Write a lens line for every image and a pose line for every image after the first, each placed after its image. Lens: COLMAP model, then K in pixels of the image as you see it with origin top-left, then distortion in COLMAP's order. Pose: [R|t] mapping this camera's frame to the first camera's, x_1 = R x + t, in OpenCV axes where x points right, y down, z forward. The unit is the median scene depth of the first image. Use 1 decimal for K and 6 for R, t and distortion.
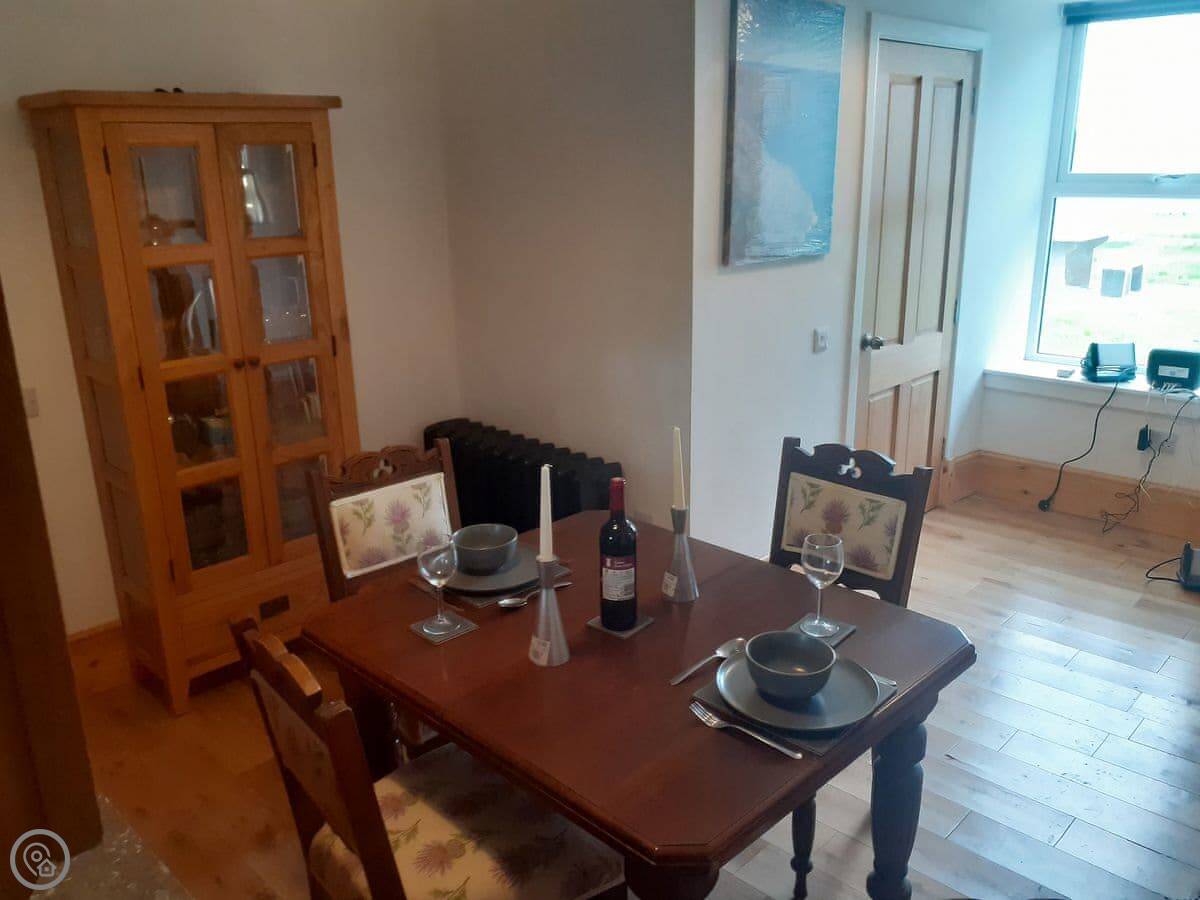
lens RADIAL K [[972.8, 0, 599.9], [0, 972.8, 456.2], [0, 0, 1]] dist [0.079551, -0.129969]
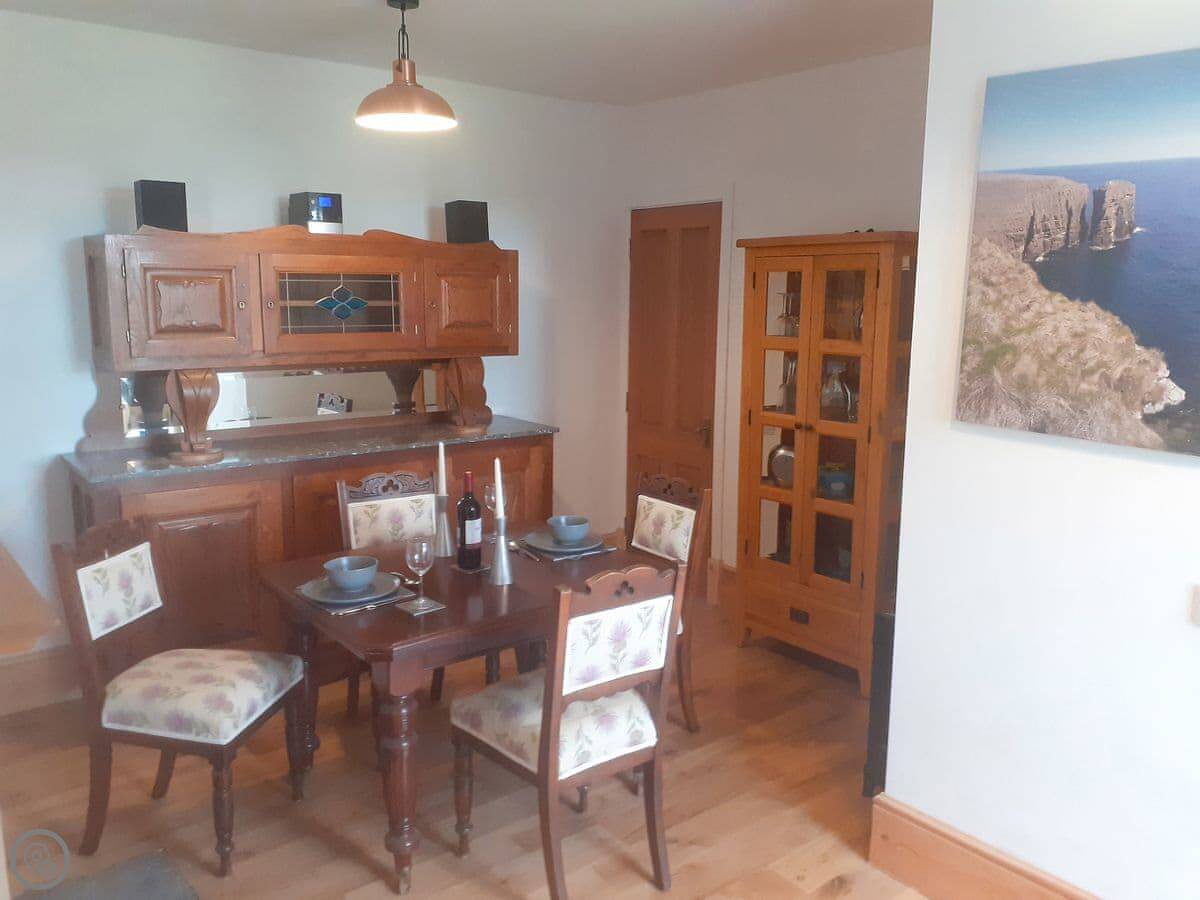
lens RADIAL K [[972.8, 0, 599.9], [0, 972.8, 456.2], [0, 0, 1]] dist [0.079551, -0.129969]
pose [[-0.122226, 0.197260, -0.972702, 1.004427], [-0.295861, 0.928252, 0.225422, -0.278363], [0.947379, 0.315337, -0.055095, 0.822874]]
